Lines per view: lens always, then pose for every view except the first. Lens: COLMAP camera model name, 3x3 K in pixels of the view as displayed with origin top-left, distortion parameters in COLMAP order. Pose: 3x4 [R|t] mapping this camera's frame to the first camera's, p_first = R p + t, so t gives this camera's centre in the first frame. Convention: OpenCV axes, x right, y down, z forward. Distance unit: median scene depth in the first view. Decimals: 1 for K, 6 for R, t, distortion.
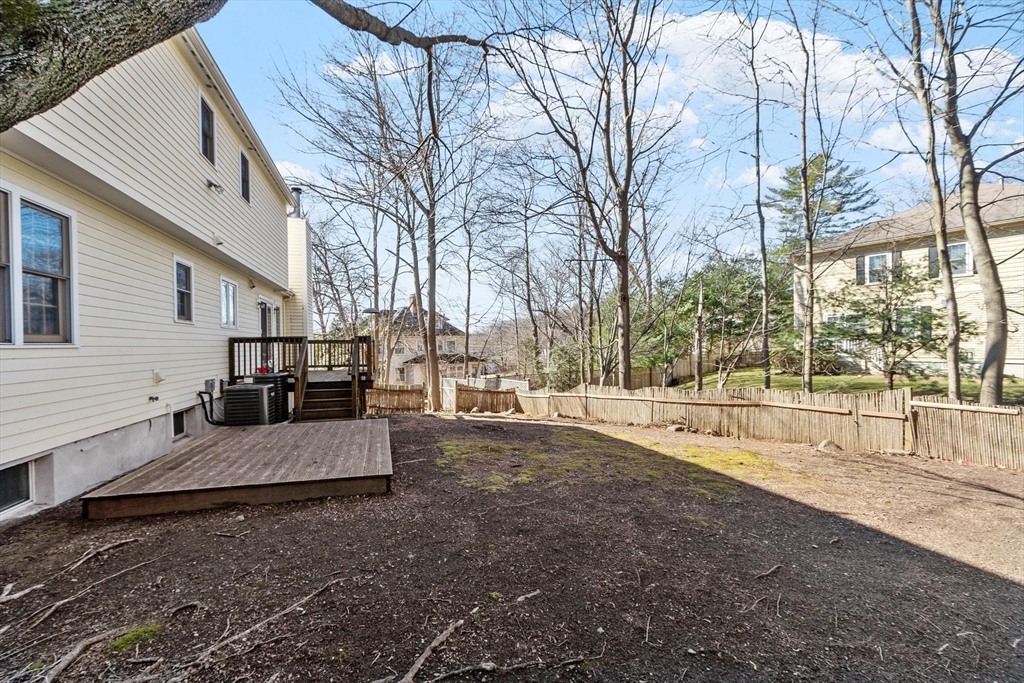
lens RADIAL K [[438.4, 0, 500.3], [0, 438.4, 344.4], [0, 0, 1]] dist [-0.001898, -0.000202]
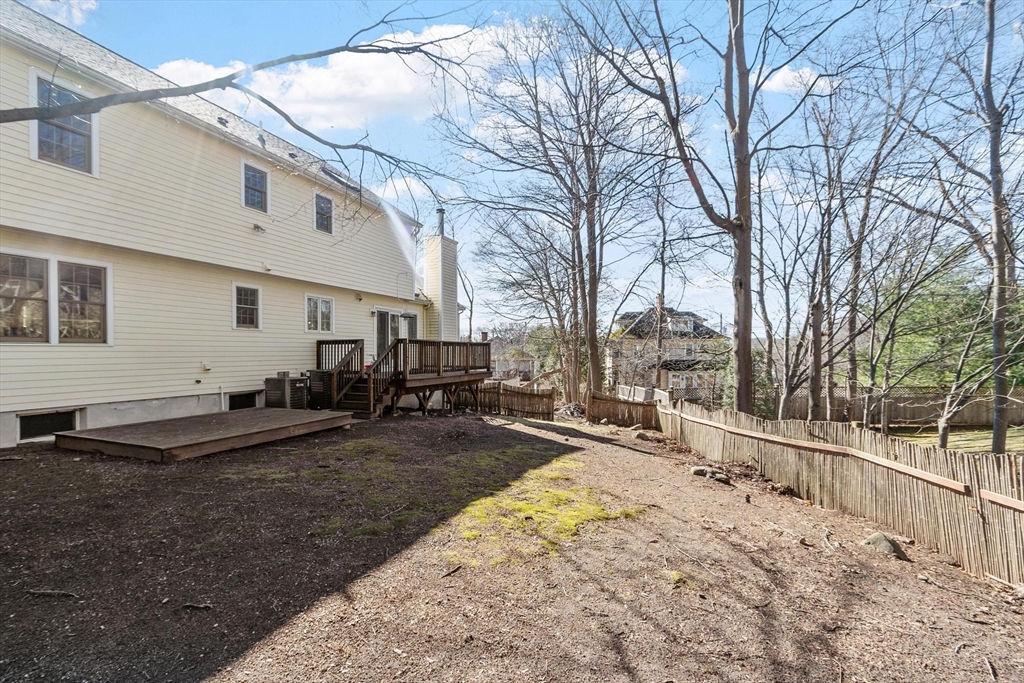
lens RADIAL K [[453.5, 0, 512.0], [0, 453.5, 341.5], [0, 0, 1]] dist [-0.001878, -0.000172]
pose [[0.803849, -0.000171, -0.594833, 0.708847], [-0.009121, 0.999879, -0.012614, -0.000748], [0.594763, 0.015565, 0.803750, 0.294274]]
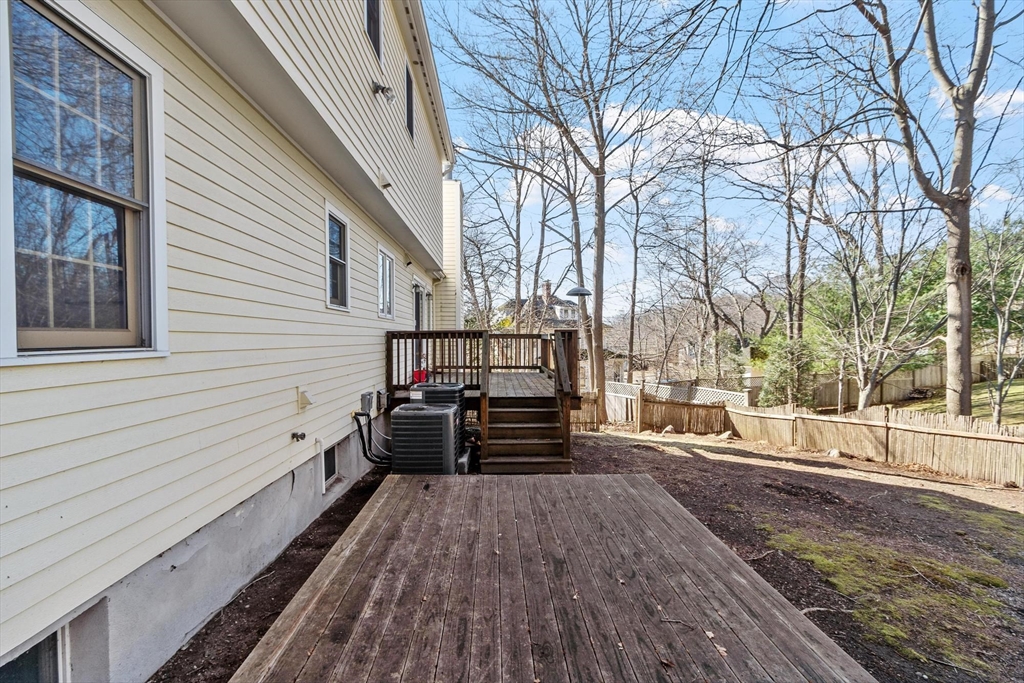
lens RADIAL K [[472.3, 0, 512.0], [0, 472.3, 341.5], [0, 0, 1]] dist [0.001608, 0.000491]
pose [[0.973378, 0.011313, -0.228928, -0.269463], [-0.009145, 0.999903, 0.010527, -0.010026], [0.229025, -0.008154, 0.973386, 0.328245]]
